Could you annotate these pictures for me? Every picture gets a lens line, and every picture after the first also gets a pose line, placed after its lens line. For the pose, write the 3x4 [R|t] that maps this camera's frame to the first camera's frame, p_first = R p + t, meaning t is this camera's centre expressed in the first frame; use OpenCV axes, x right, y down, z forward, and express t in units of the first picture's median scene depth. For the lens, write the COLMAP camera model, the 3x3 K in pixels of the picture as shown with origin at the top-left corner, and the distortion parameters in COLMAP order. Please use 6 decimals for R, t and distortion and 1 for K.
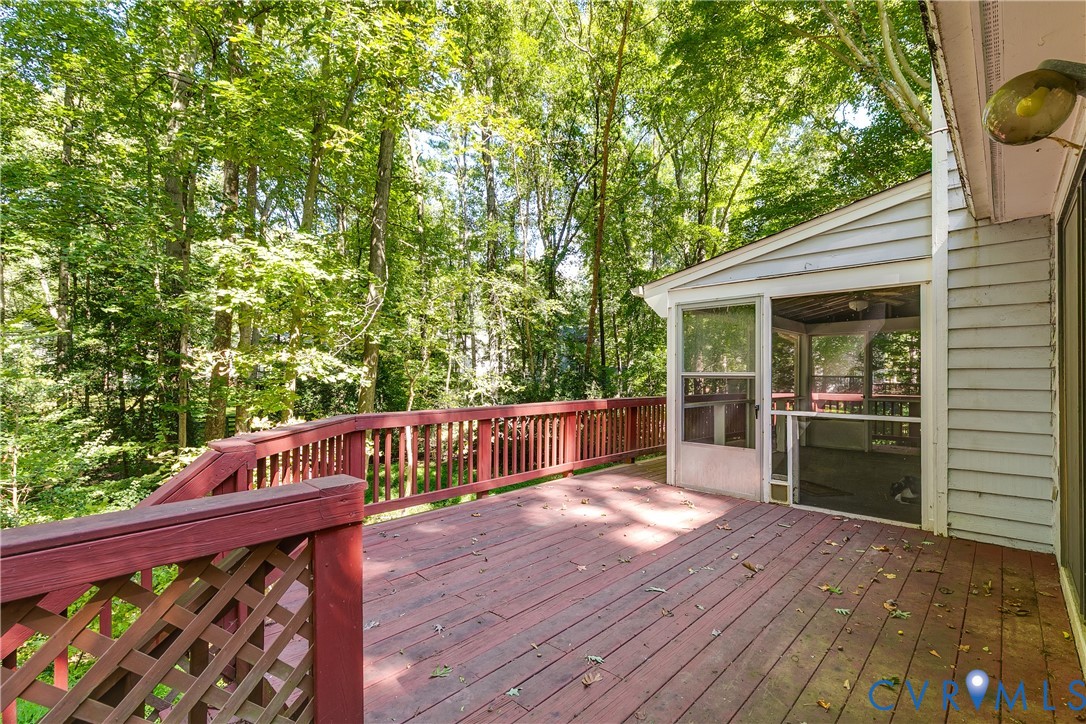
lens RADIAL K [[490.8, 0, 556.4], [0, 490.8, 368.0], [0, 0, 1]] dist [0.001023, 0.000005]
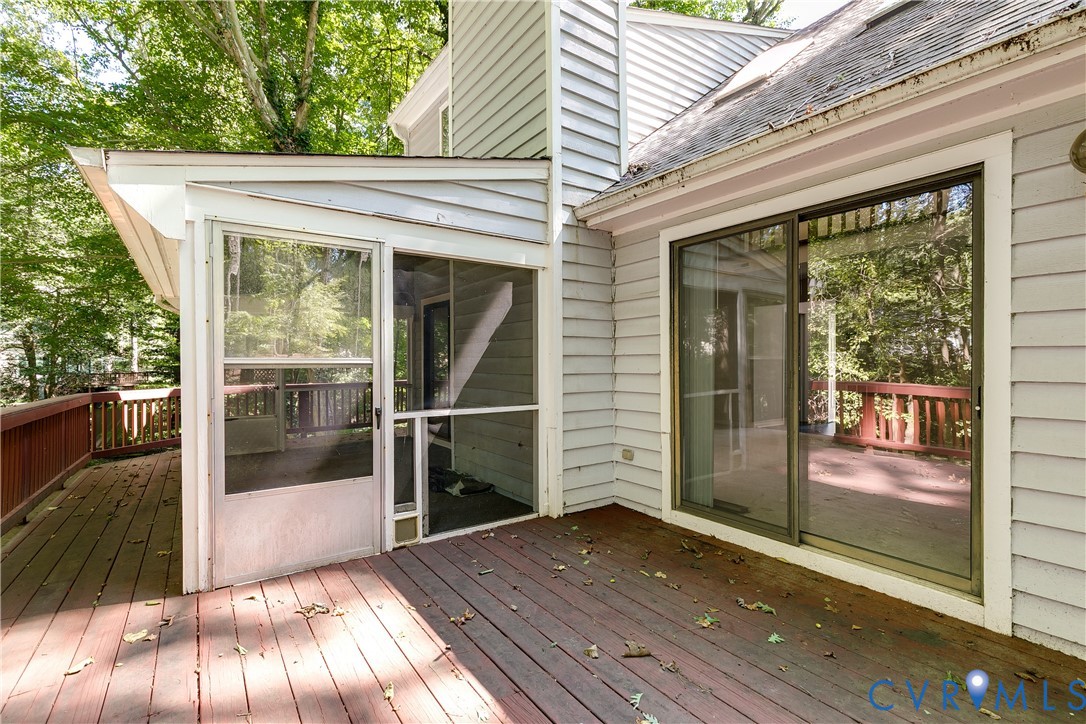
lens RADIAL K [[486.4, 0, 543.0], [0, 486.4, 362.0], [0, 0, 1]] dist [0.000783, 0.000053]
pose [[0.232116, -0.003372, 0.972682, -0.218209], [-0.008920, 0.999945, 0.005595, 0.010464], [-0.972647, -0.009975, 0.232073, 0.798225]]
